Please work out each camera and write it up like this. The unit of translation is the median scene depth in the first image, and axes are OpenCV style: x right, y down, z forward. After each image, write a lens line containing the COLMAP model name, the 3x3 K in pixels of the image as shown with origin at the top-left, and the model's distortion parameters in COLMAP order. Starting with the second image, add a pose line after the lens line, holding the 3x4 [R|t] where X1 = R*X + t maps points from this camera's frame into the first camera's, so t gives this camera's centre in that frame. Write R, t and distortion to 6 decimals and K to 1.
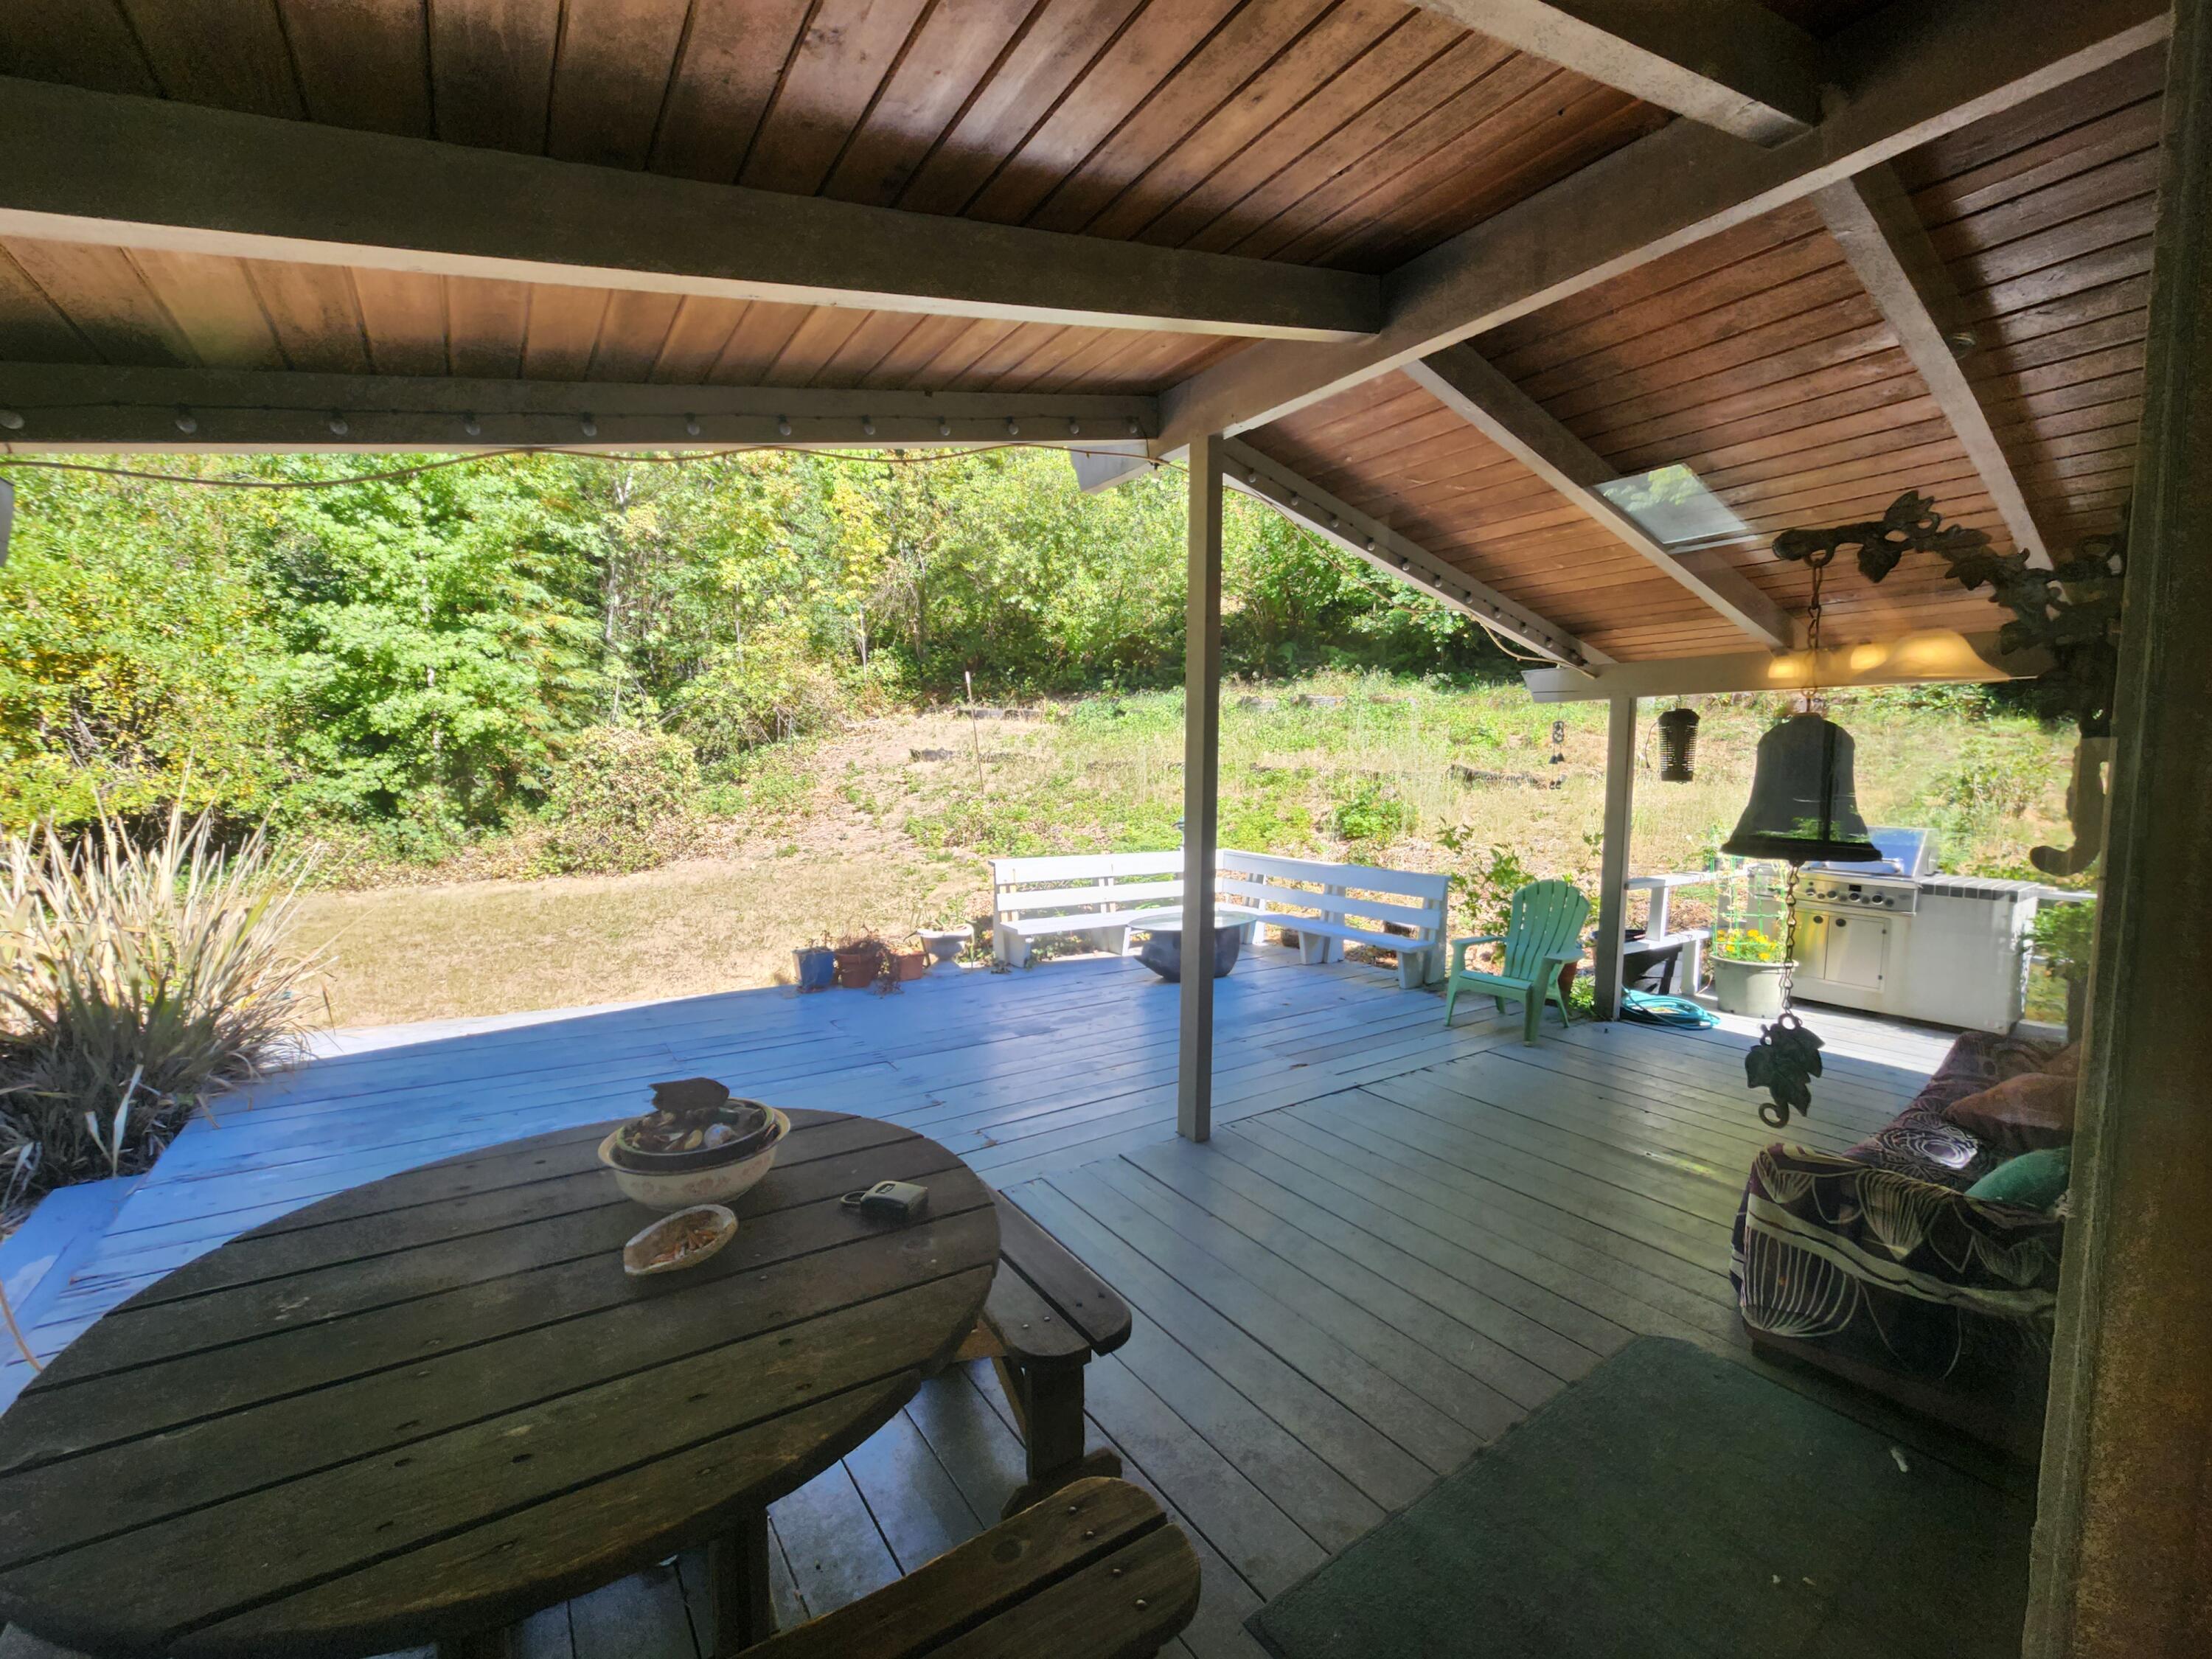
lens RADIAL K [[901.4, 0, 1105.5], [0, 901.4, 838.6], [0, 0, 1]] dist [-0.001253, 0.001470]
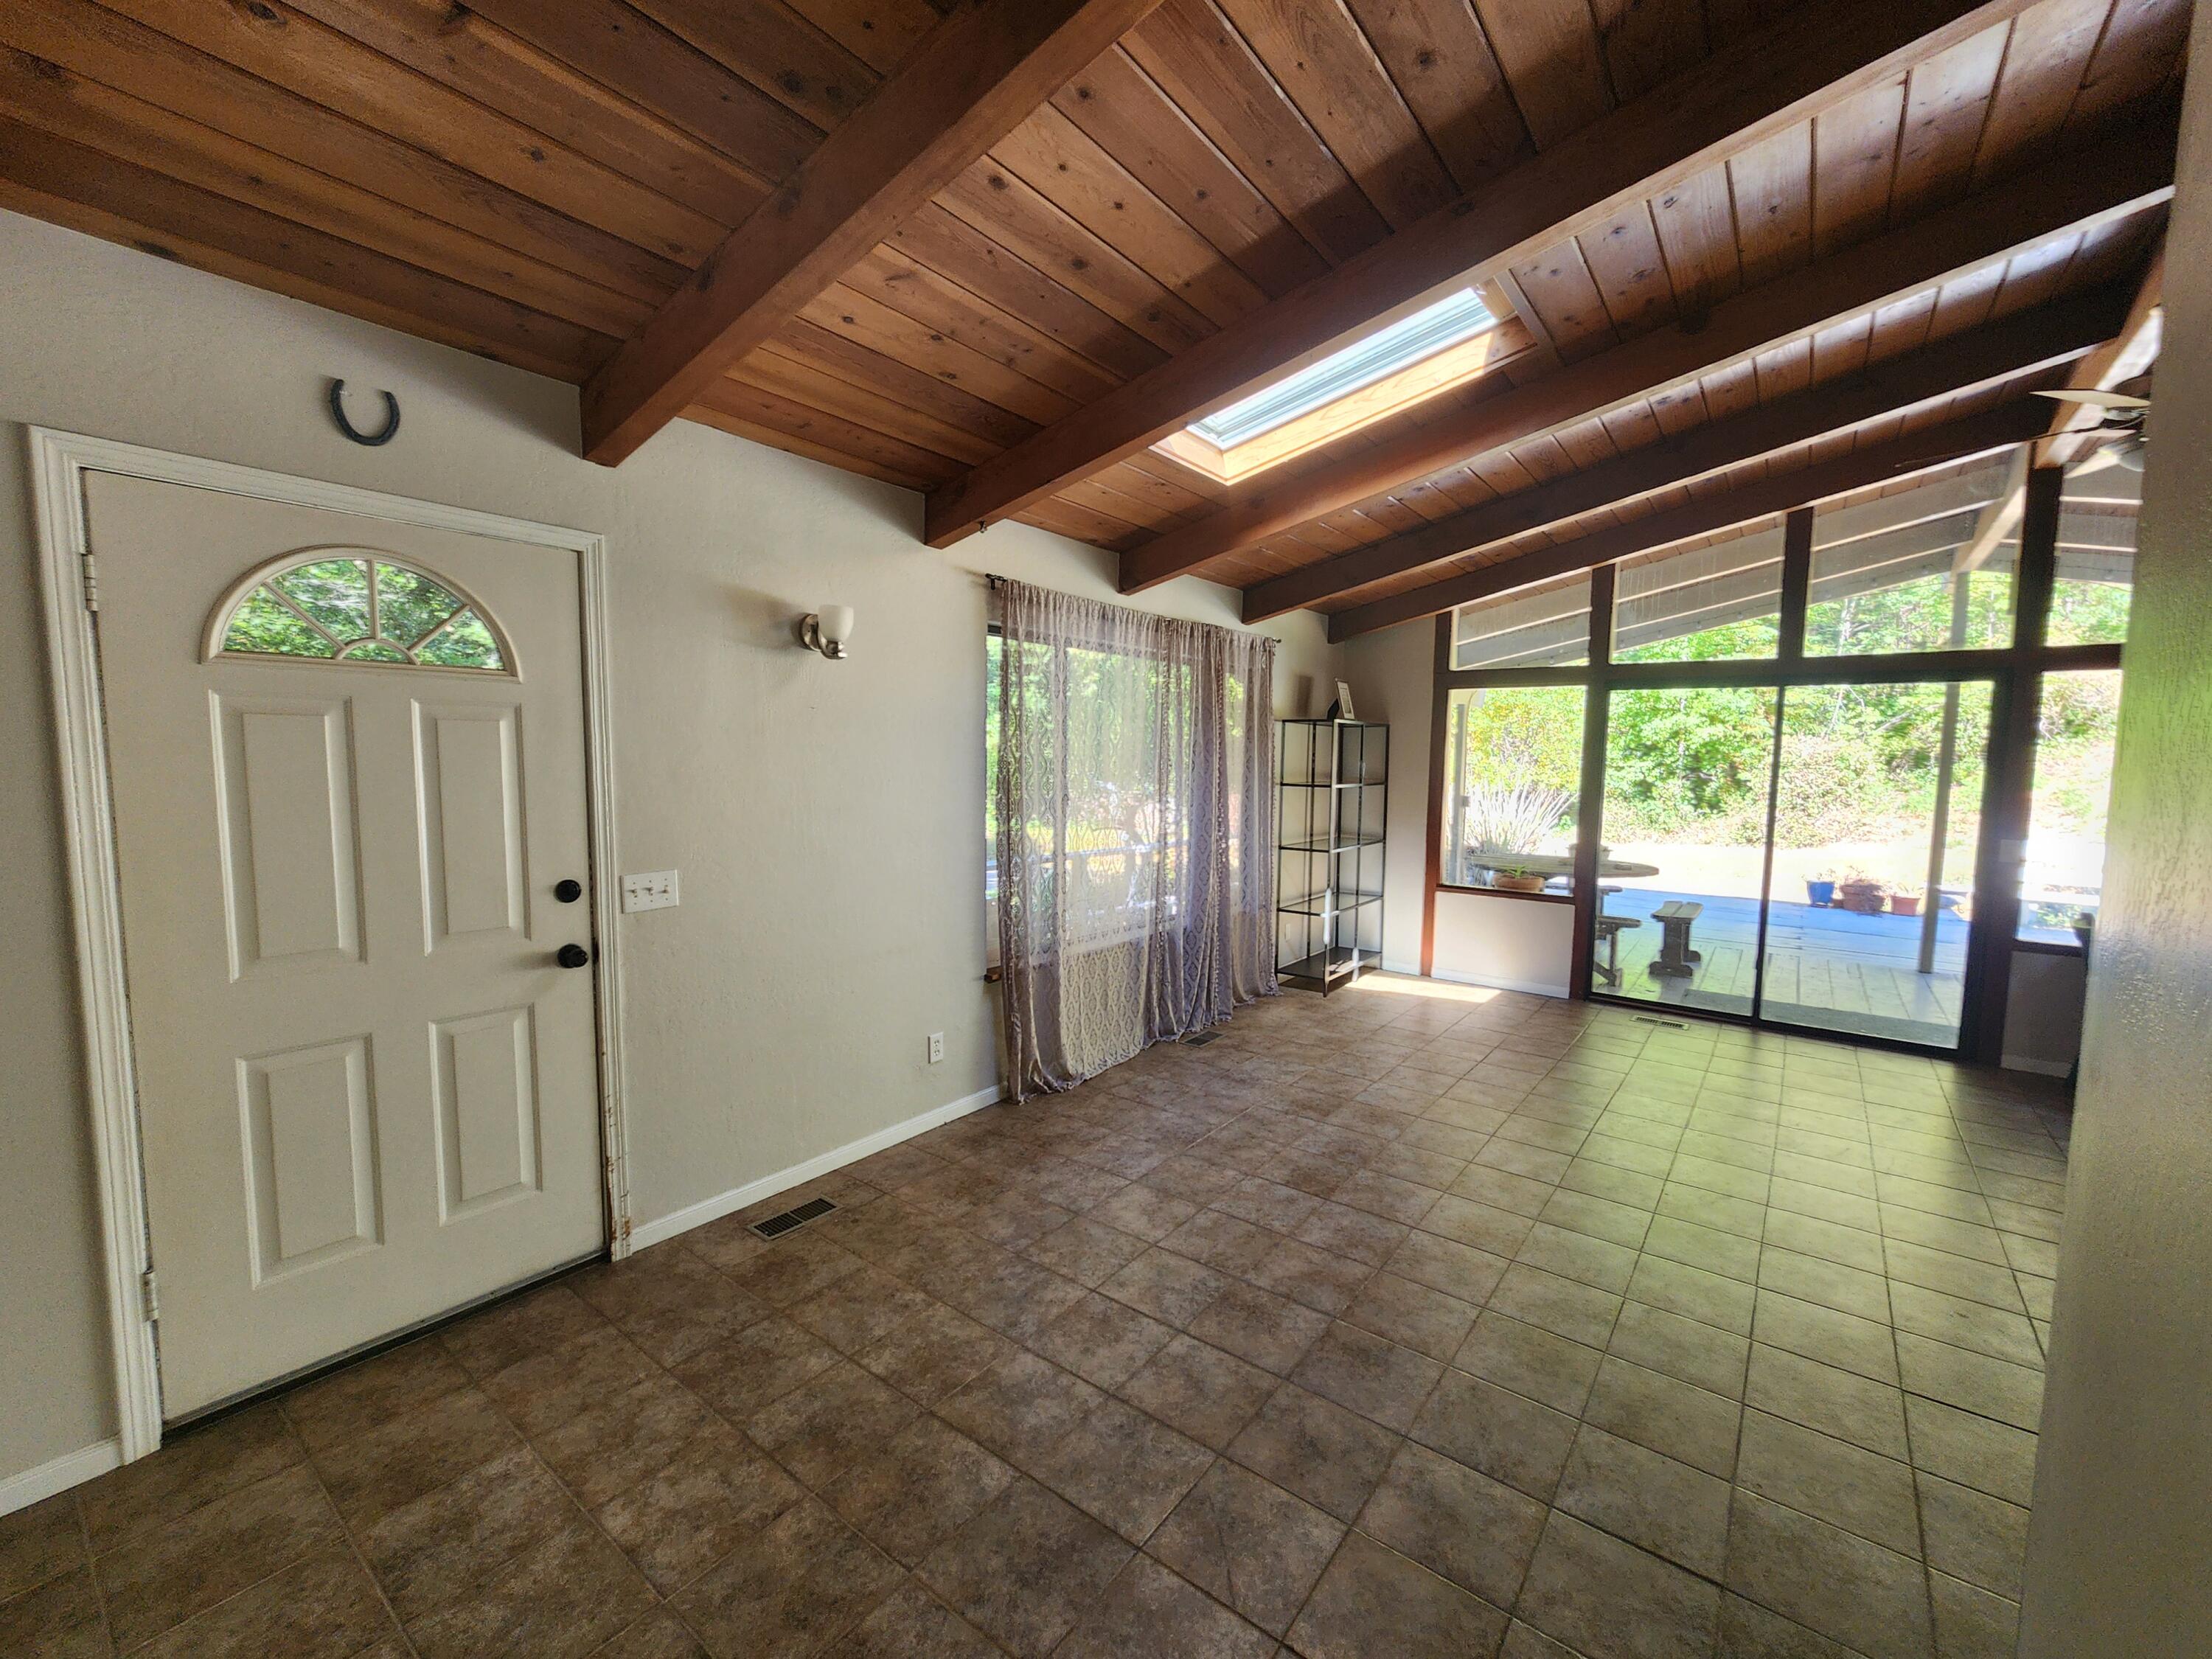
lens RADIAL K [[901.4, 0, 1126.2], [0, 901.4, 827.4], [0, 0, 1]] dist [-0.001253, 0.001470]
pose [[0.326201, 0.074230, -0.942381, 0.346725], [-0.092438, 0.994639, 0.046349, 0.034479], [0.940770, 0.071993, 0.331314, -0.315729]]
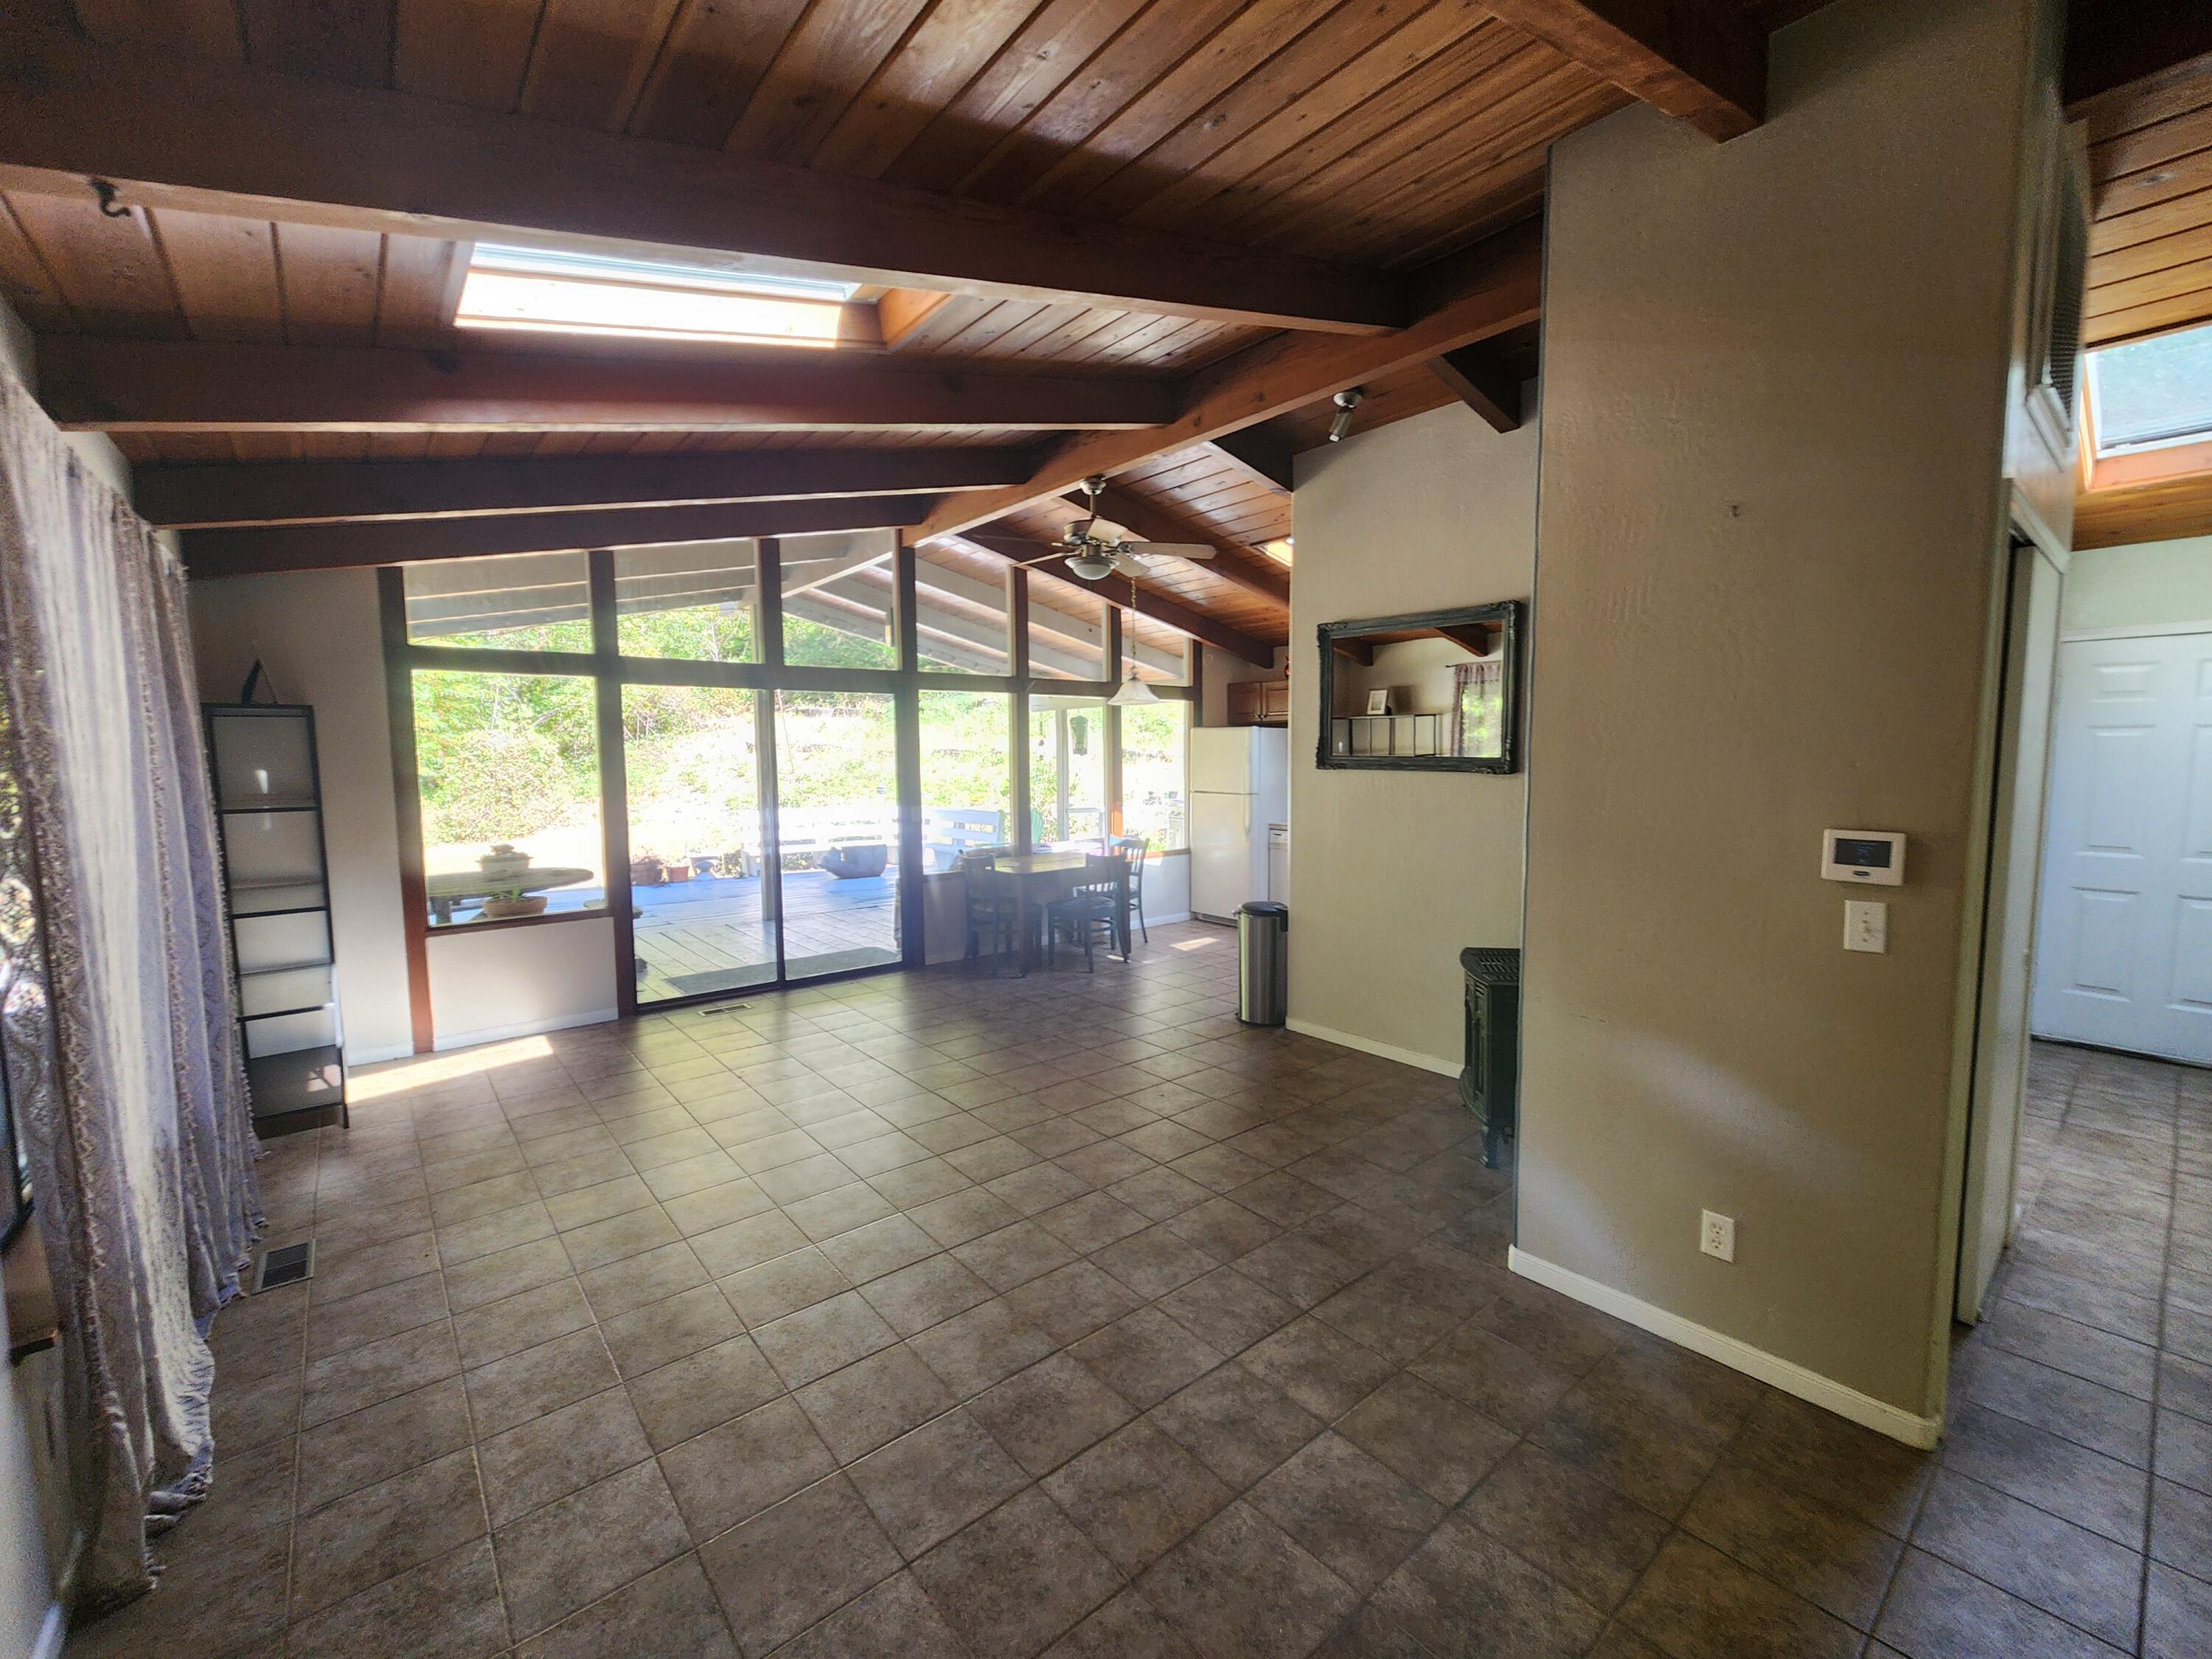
lens RADIAL K [[901.4, 0, 1099.1], [0, 901.4, 829.4], [0, 0, 1]] dist [-0.001253, 0.001470]
pose [[0.996189, -0.025594, 0.083378, 0.214891], [0.025338, 0.999670, 0.004134, 0.036508], [-0.083457, -0.002005, 0.996509, -0.372118]]
